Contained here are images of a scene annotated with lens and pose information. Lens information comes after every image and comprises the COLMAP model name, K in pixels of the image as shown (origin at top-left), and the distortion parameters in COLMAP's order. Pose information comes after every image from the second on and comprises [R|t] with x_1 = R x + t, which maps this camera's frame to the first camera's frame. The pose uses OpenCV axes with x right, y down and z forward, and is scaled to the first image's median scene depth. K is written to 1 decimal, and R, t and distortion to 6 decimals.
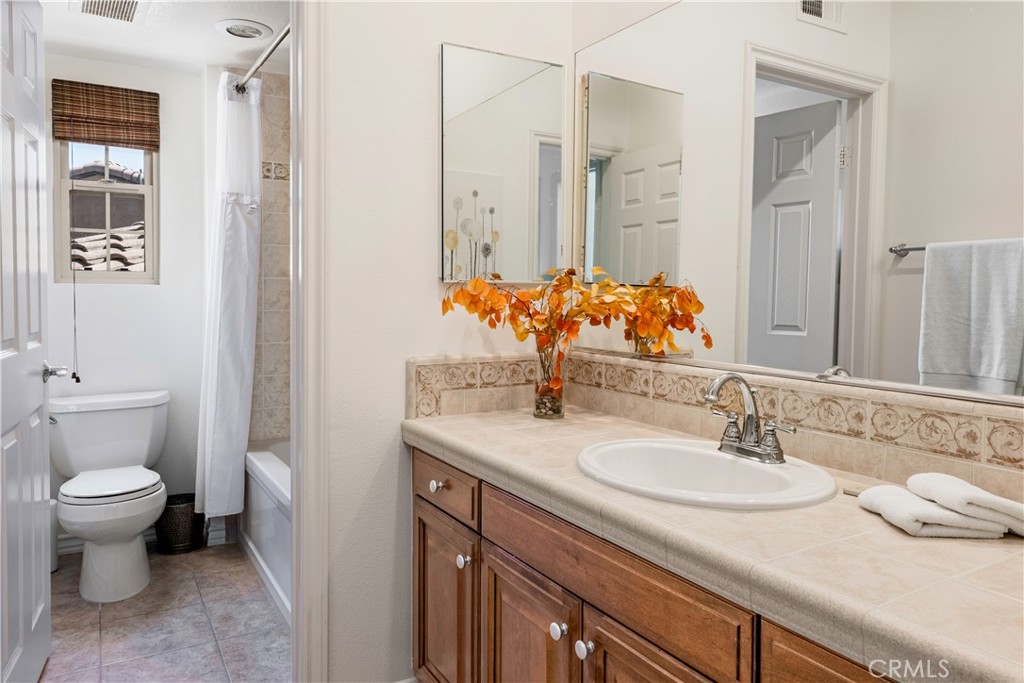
lens RADIAL K [[696.6, 0, 512.8], [0, 696.6, 318.5], [0, 0, 1]] dist [-0.000679, -0.000976]
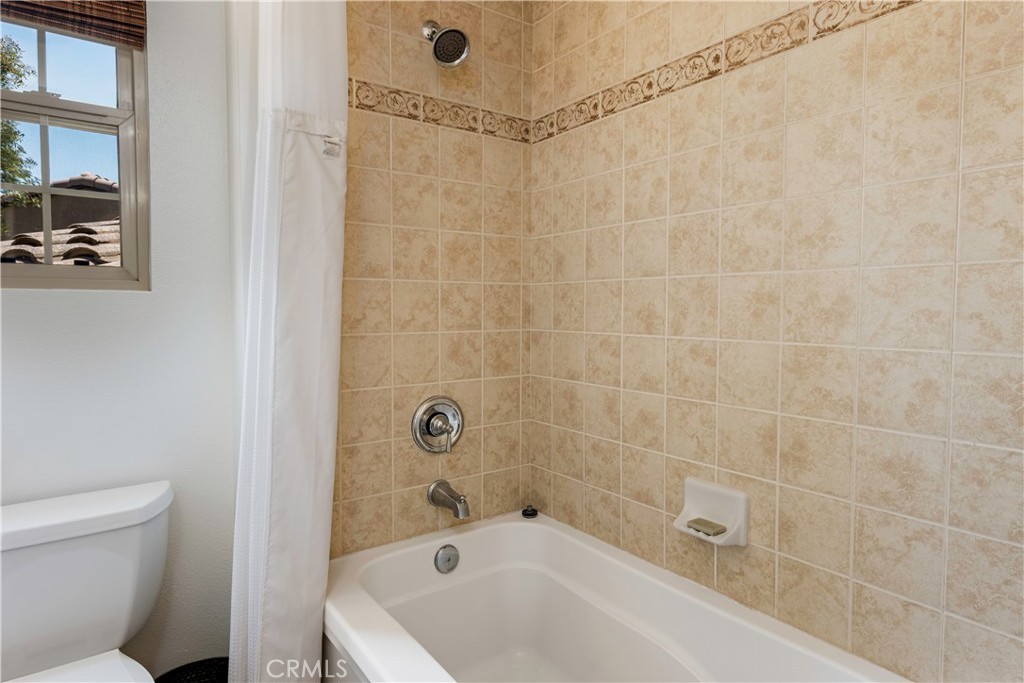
lens RADIAL K [[576.5, 0, 515.2], [0, 576.5, 327.9], [0, 0, 1]] dist [0.000132, -0.000298]
pose [[0.995772, -0.011083, 0.091184, -0.261425], [0.010831, 0.999936, 0.003254, -0.017414], [-0.091215, -0.002252, 0.995829, 0.520146]]
